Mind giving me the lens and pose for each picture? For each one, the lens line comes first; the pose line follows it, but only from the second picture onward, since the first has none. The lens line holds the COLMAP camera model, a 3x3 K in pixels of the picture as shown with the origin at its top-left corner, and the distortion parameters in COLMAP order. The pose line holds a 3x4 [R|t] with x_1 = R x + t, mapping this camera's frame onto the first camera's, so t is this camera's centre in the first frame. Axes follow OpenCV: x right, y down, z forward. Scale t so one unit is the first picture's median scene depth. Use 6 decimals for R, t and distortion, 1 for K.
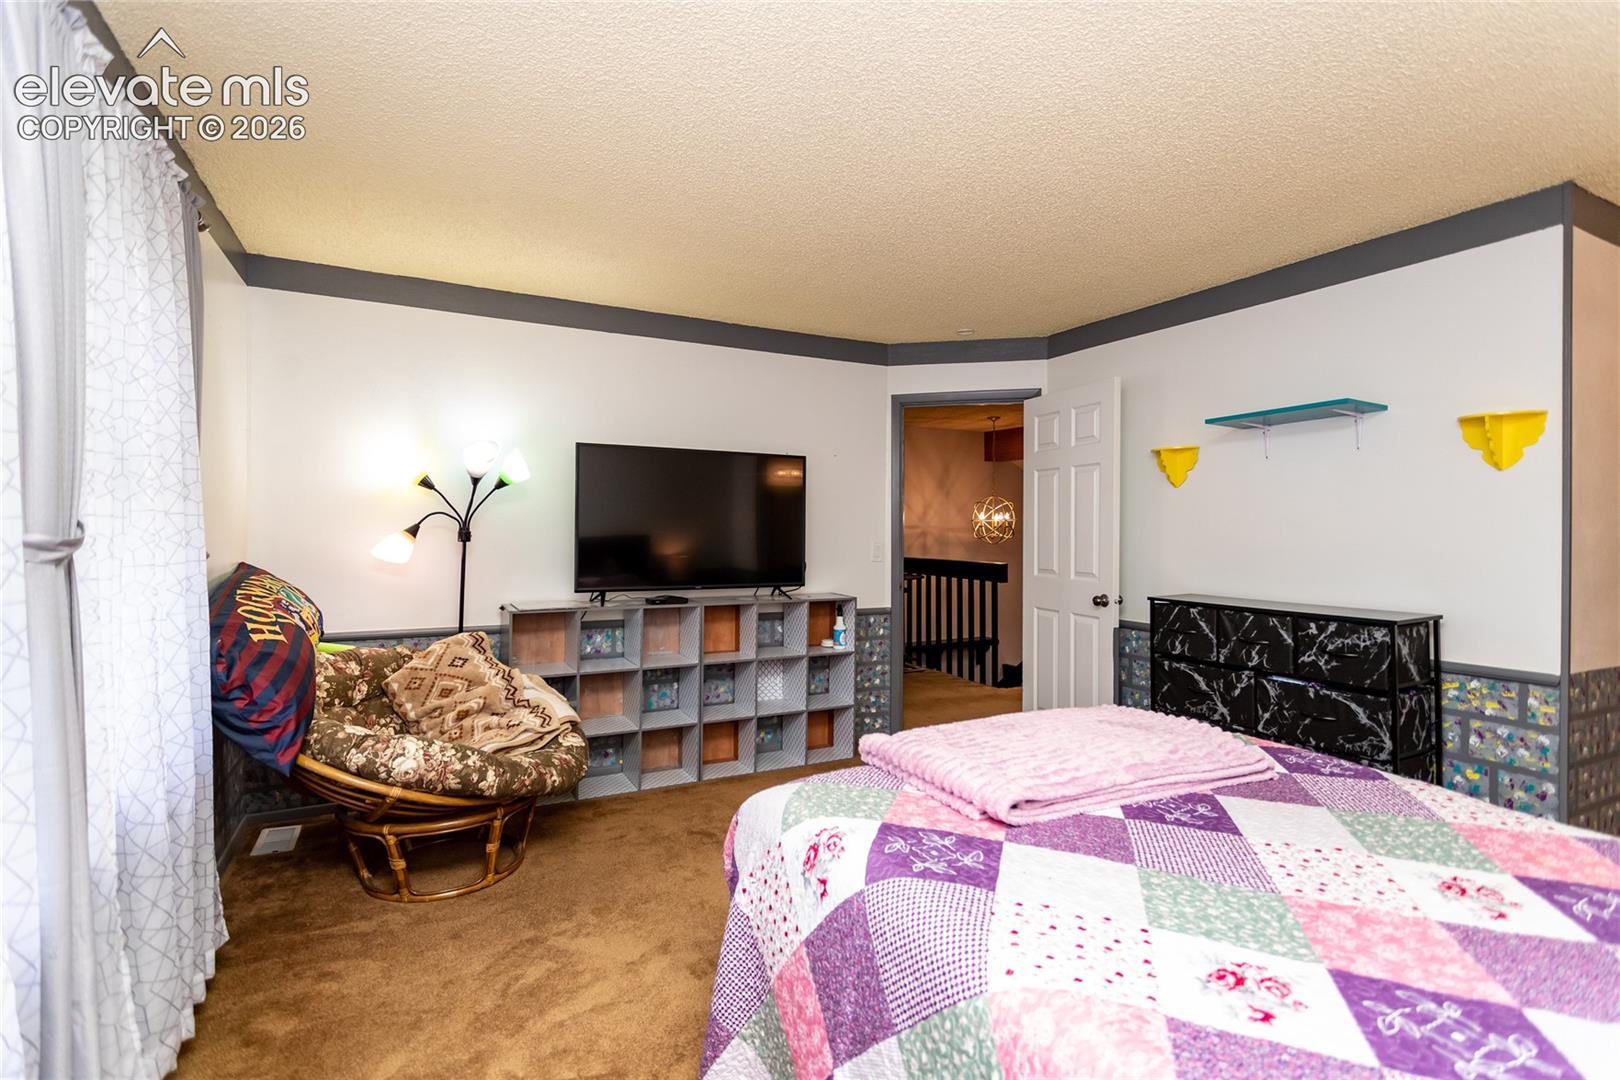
lens RADIAL K [[760.5, 0, 810.0], [0, 760.5, 540.0], [0, 0, 1]] dist [-0.040290, -0.000060]
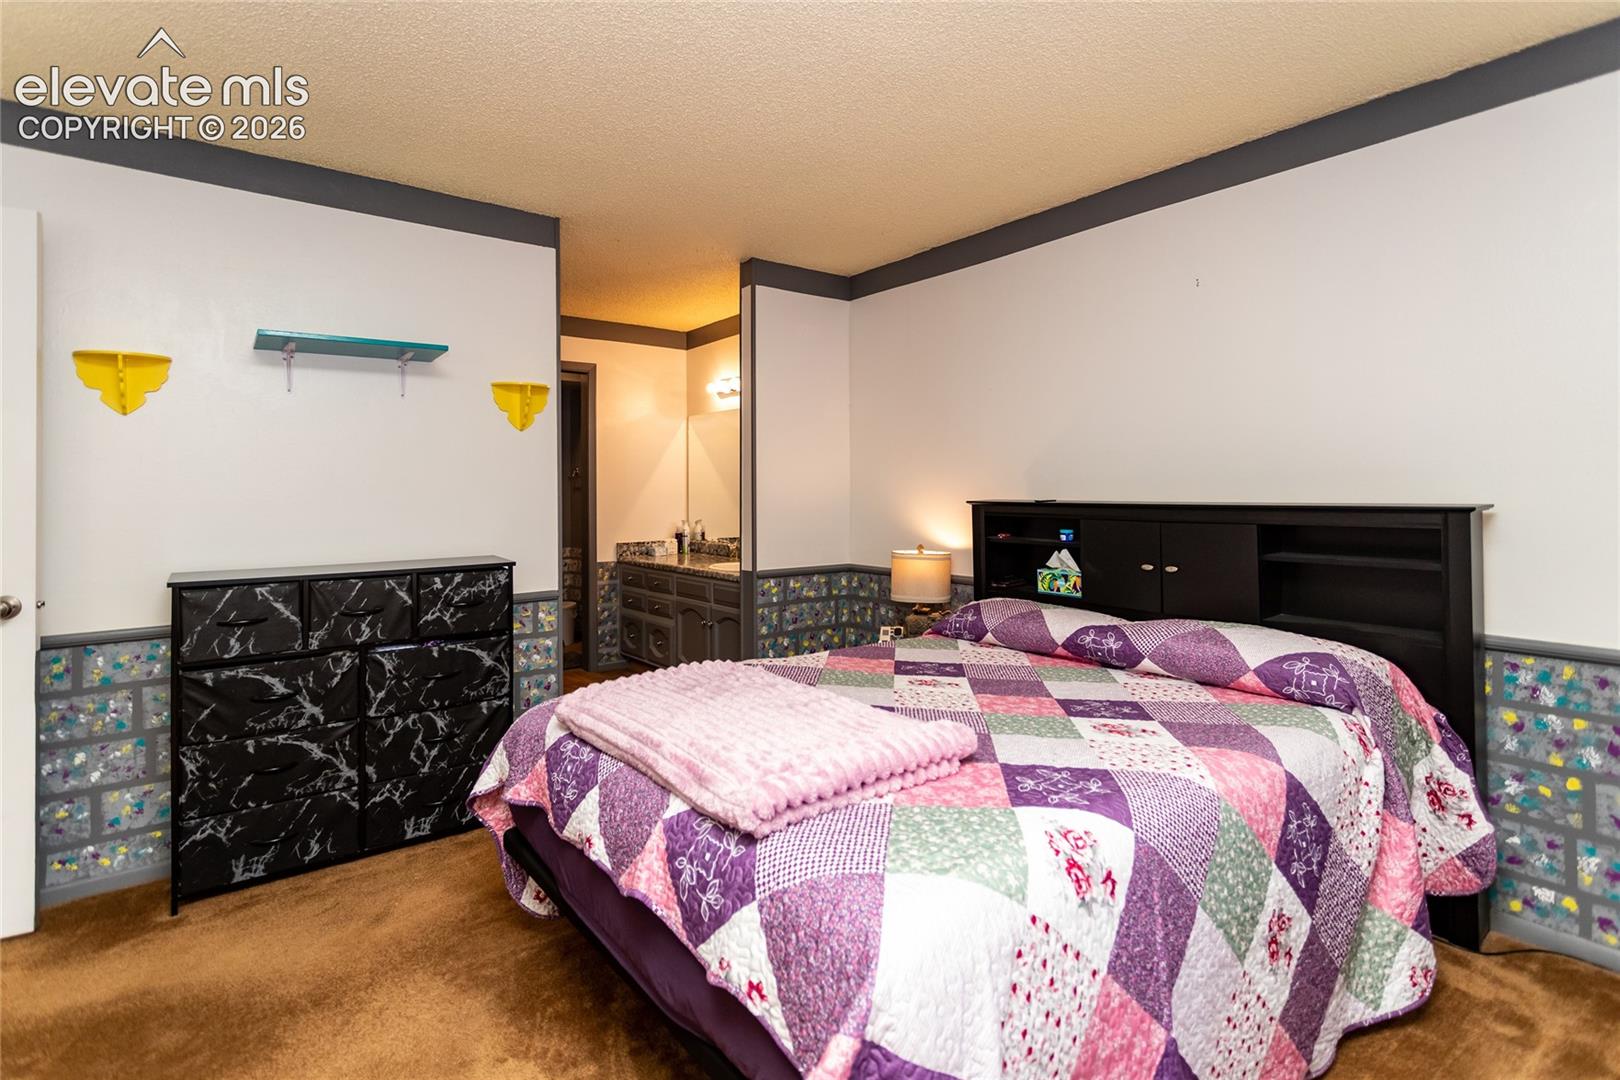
lens RADIAL K [[772.8, 0, 814.4], [0, 772.8, 486.0], [0, 0, 1]] dist [0.001922, 0.000288]
pose [[-0.205601, -0.004361, 0.978626, -0.388715], [0.013770, 0.999878, 0.007349, -0.005329], [-0.978539, 0.014987, -0.205516, 0.744281]]
